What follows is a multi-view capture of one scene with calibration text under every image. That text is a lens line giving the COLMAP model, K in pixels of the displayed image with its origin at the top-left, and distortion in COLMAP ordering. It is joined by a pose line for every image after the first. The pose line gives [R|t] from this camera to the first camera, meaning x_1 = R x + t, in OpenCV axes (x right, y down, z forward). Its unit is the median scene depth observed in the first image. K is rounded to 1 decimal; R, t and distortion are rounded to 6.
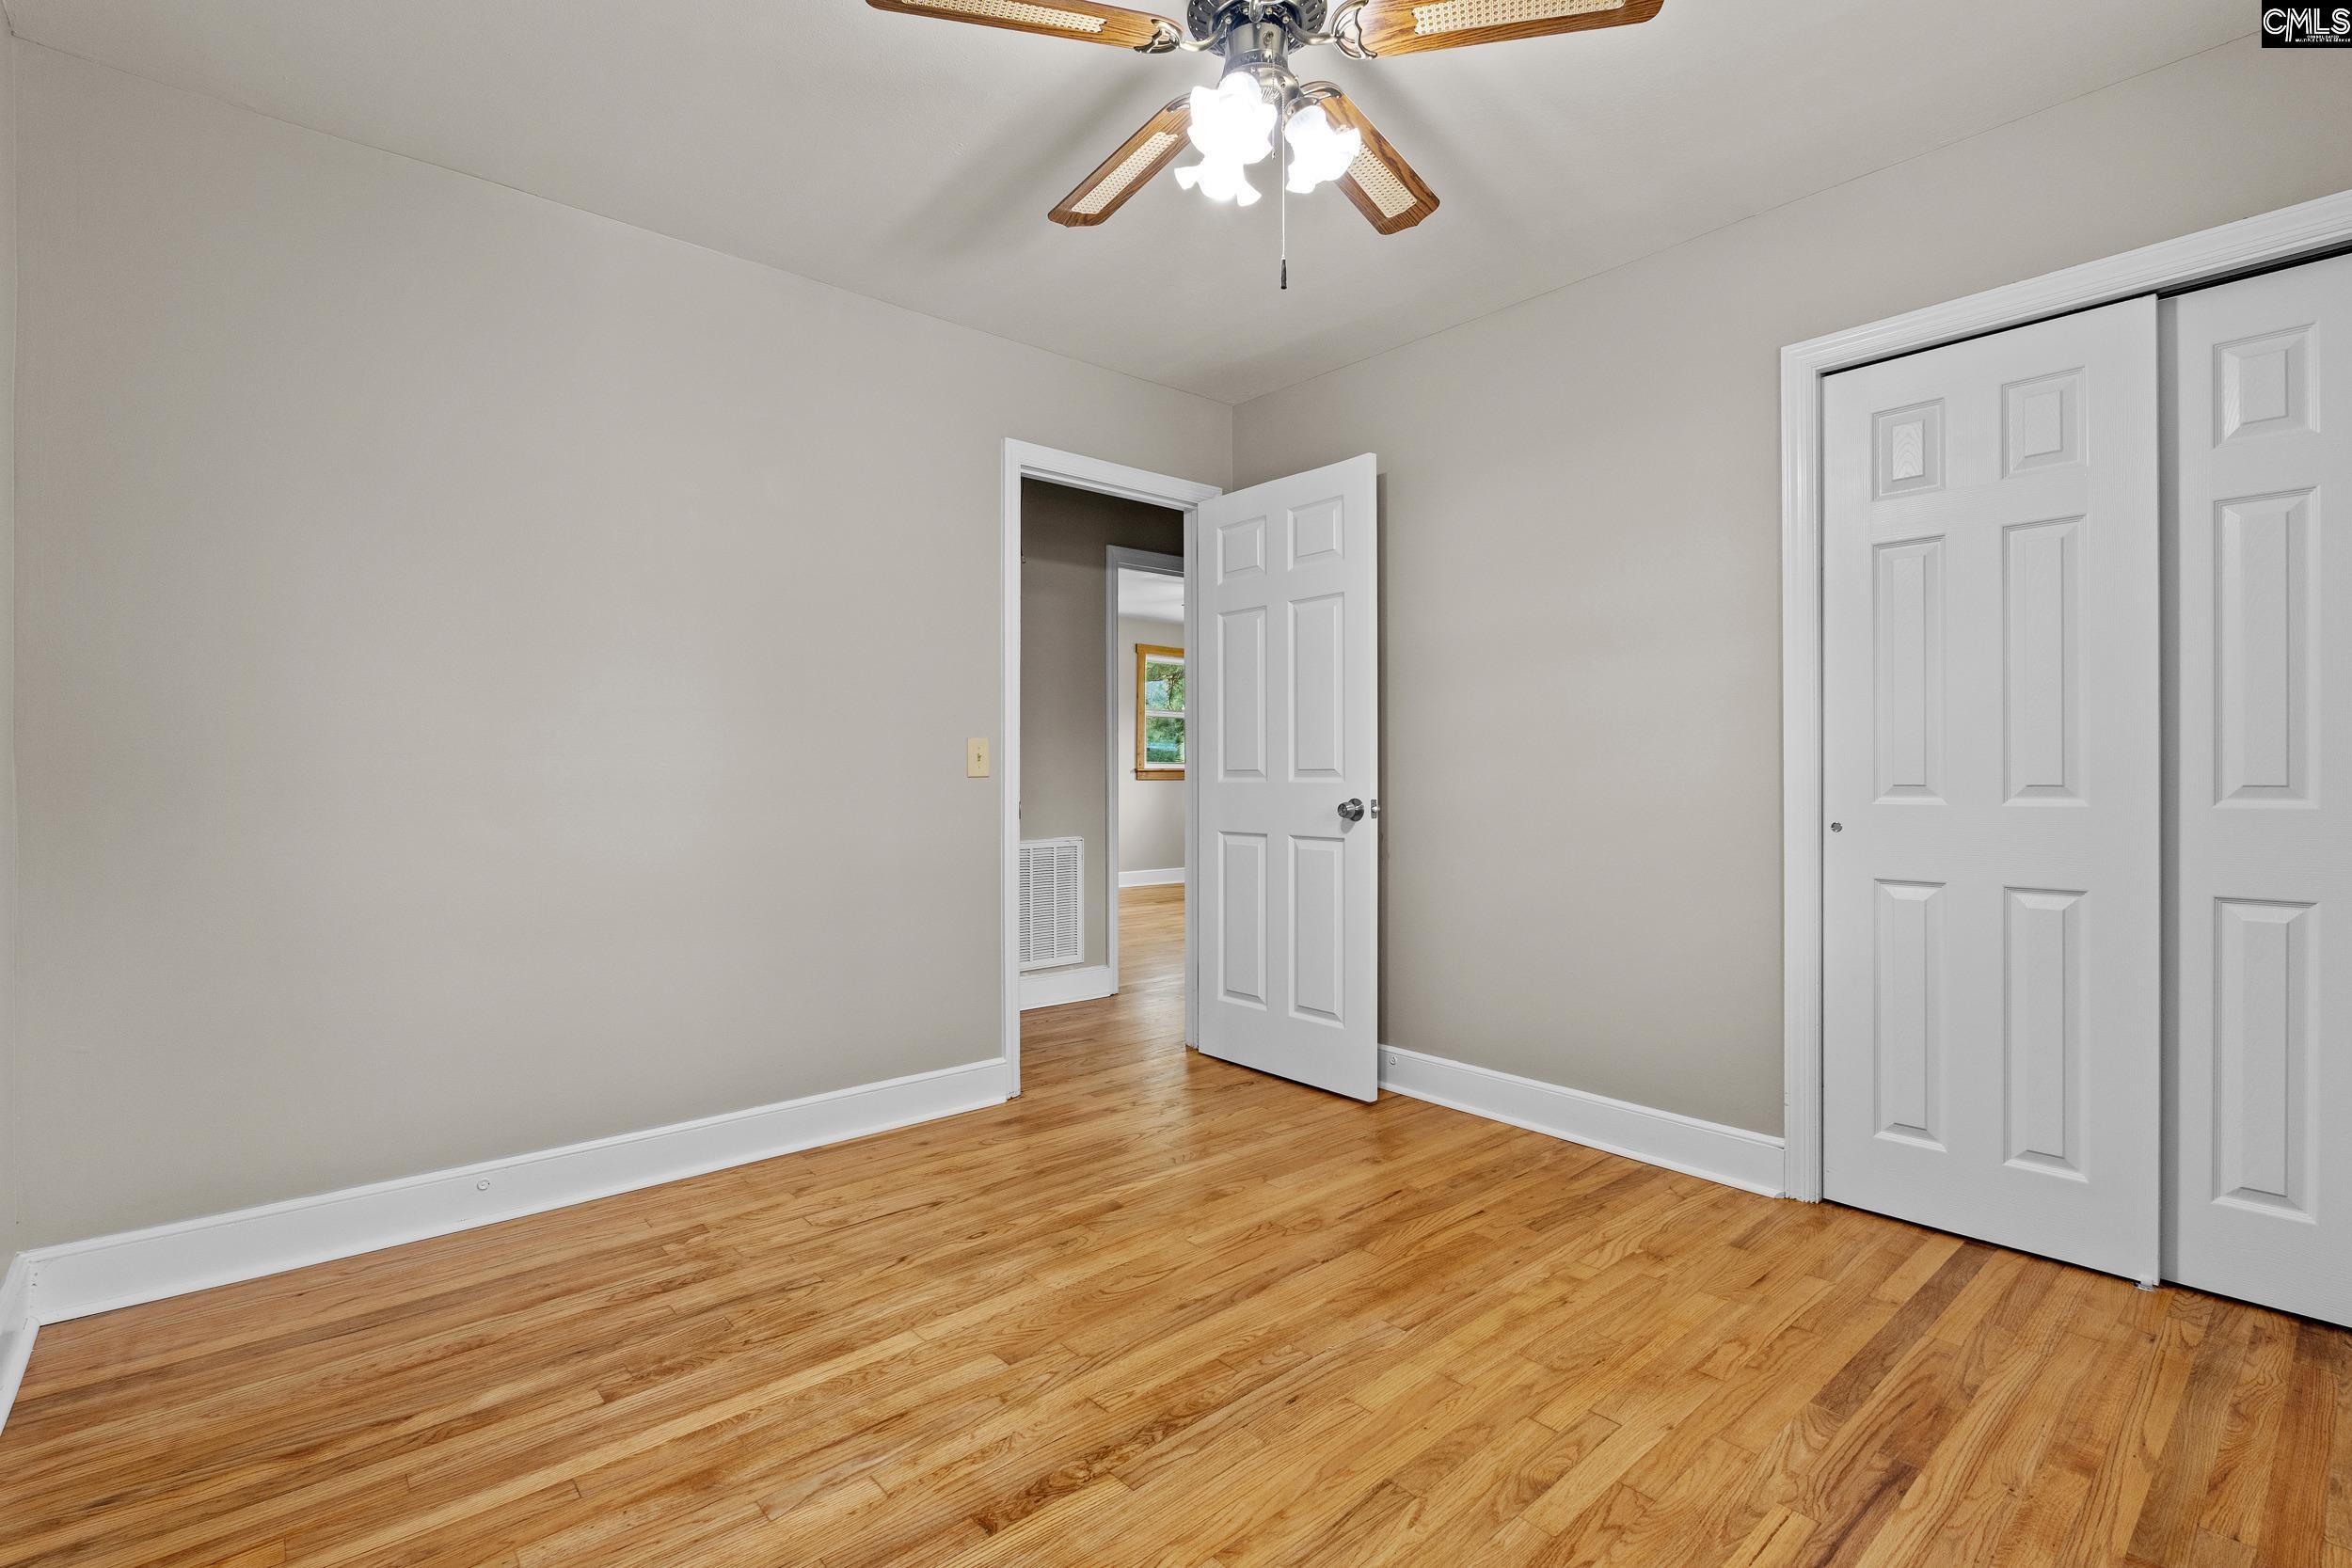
lens RADIAL K [[1073.6, 0, 1176.1], [0, 1073.6, 775.1], [0, 0, 1]] dist [-0.006571, -0.001242]
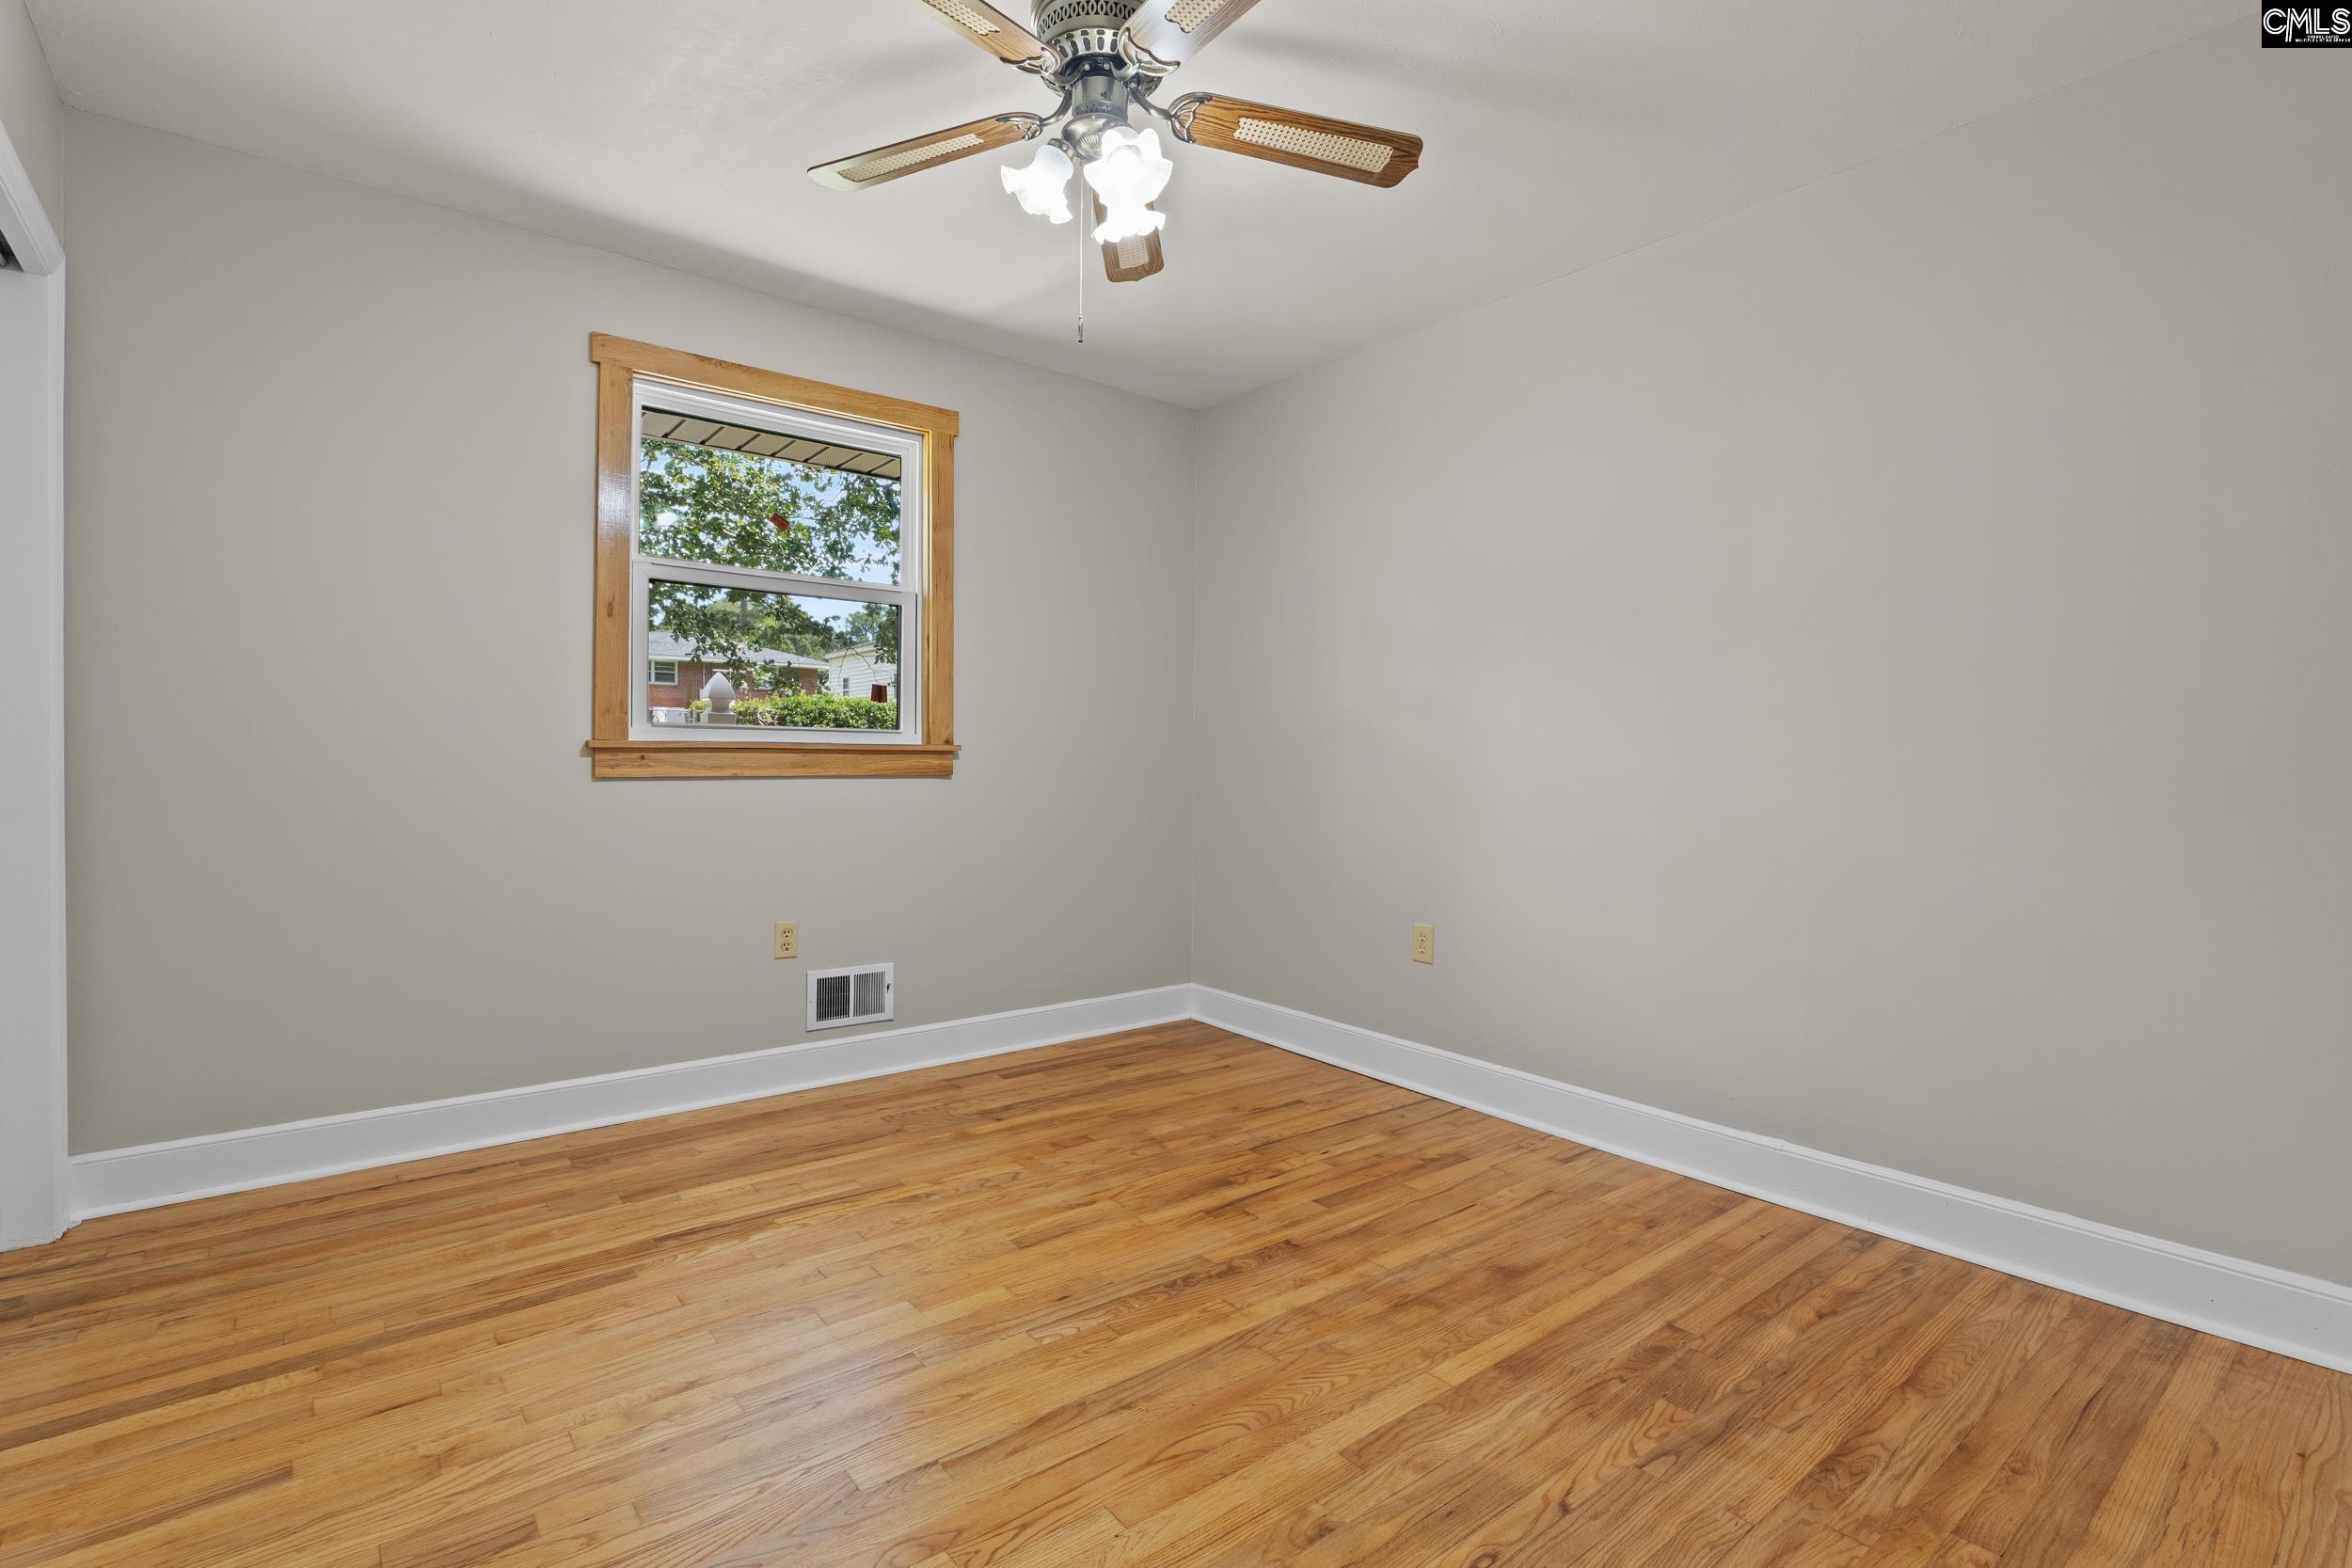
lens RADIAL K [[1073.6, 0, 1176.1], [0, 1073.6, 775.1], [0, 0, 1]] dist [-0.006571, -0.001242]
pose [[-0.999256, -0.009665, 0.037347, -0.046894], [-0.009182, 0.999872, 0.013076, -0.000320], [-0.037468, 0.012723, -0.999217, 1.955412]]
